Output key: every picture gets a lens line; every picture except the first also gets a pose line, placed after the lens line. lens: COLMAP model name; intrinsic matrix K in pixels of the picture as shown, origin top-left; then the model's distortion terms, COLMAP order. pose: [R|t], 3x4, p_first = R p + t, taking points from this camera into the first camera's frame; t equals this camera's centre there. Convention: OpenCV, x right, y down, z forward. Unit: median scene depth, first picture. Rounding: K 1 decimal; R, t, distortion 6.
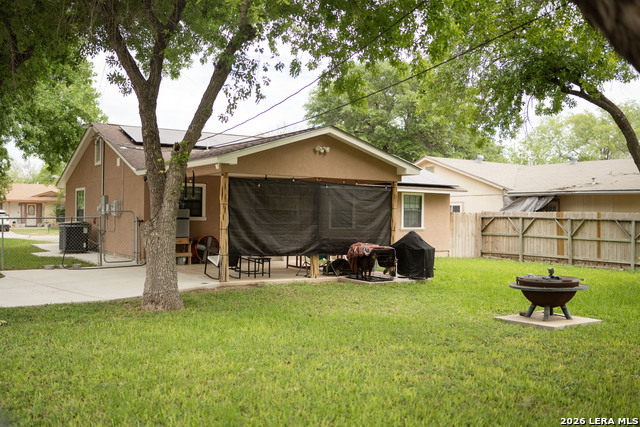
lens RADIAL K [[656.1, 0, 314.5], [0, 656.1, 219.7], [0, 0, 1]] dist [-0.095065, 0.000000]
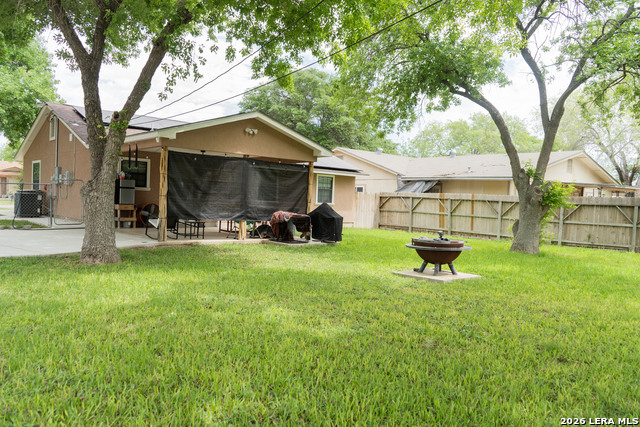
lens RADIAL K [[517.6, 0, 319.8], [0, 517.6, 212.3], [0, 0, 1]] dist [-0.004207, 0.006173]
pose [[0.989803, 0.024271, 0.140363, 0.006549], [-0.027272, 0.999438, 0.019493, 0.017217], [-0.139811, -0.023122, 0.989908, 0.056905]]
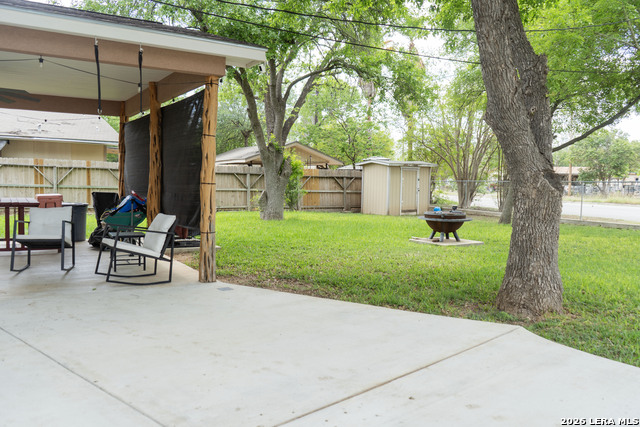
lens RADIAL K [[517.6, 0, 320.1], [0, 517.6, 212.0], [0, 0, 1]] dist [-0.004207, 0.006173]
pose [[0.049238, -0.074921, 0.995973, -0.519787], [-0.018035, 0.996953, 0.075886, 0.000952], [-0.998624, -0.021699, 0.047736, 0.797124]]
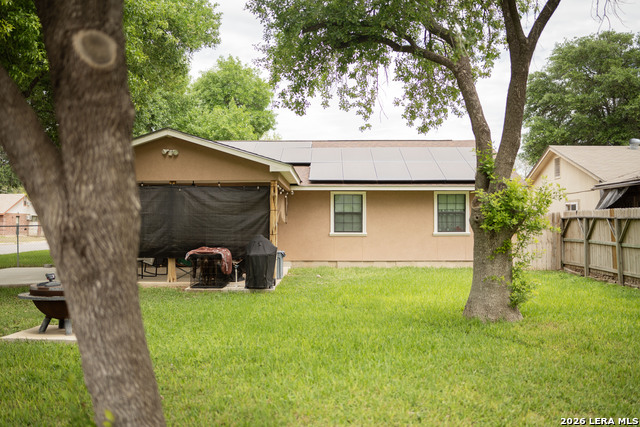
lens RADIAL K [[656.1, 0, 316.8], [0, 656.1, 212.3], [0, 0, 1]] dist [-0.095065, 0.000000]
pose [[0.823023, -0.023216, -0.567533, 0.743603], [0.010314, 0.999610, -0.025934, 0.010086], [0.567914, 0.015491, 0.822942, 0.324308]]
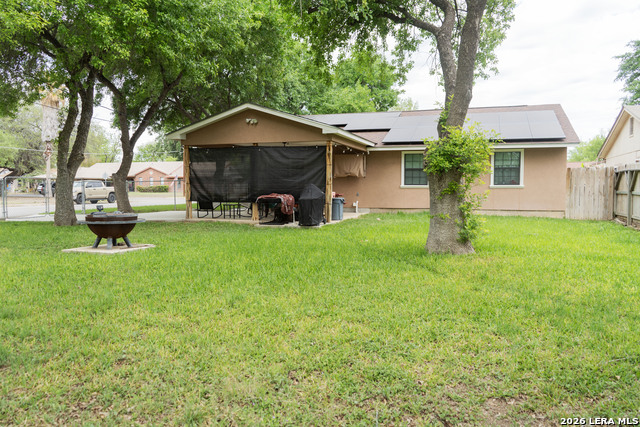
lens RADIAL K [[517.6, 0, 323.8], [0, 517.6, 215.8], [0, 0, 1]] dist [-0.004207, 0.006173]
pose [[0.621233, 0.032638, -0.782946, 0.892452], [0.005455, 0.998928, 0.045969, 0.031778], [0.783607, -0.032828, 0.620389, 0.481045]]
